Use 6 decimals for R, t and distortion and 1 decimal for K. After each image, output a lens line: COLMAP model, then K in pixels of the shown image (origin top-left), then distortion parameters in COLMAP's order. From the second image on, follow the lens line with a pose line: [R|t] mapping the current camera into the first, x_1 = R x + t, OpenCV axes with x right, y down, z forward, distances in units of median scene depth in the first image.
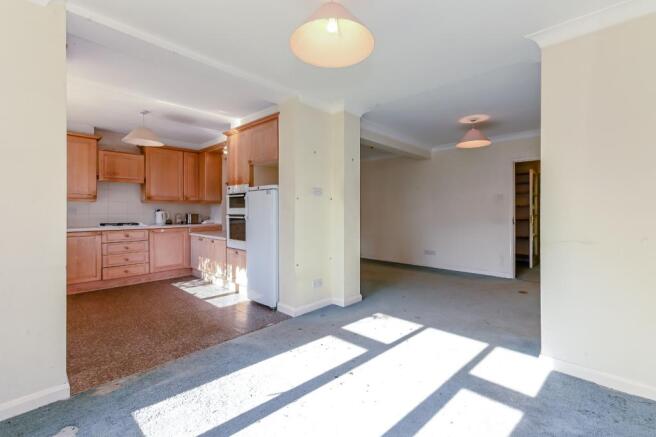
lens RADIAL K [[284.7, 0, 324.3], [0, 284.7, 211.9], [0, 0, 1]] dist [-0.000338, 0.000007]
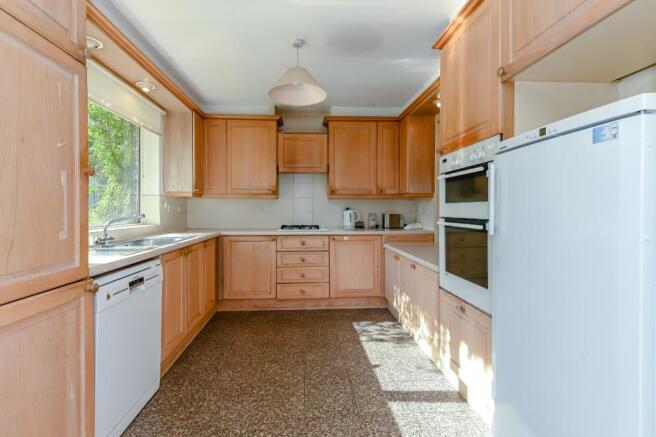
lens RADIAL K [[284.7, 0, 324.3], [0, 284.7, 211.9], [0, 0, 1]] dist [-0.000338, 0.000007]
pose [[0.740148, 0.004958, -0.672425, -0.151480], [-0.003449, 0.999988, 0.003576, -0.000490], [0.672435, -0.000328, 0.740156, 0.473577]]
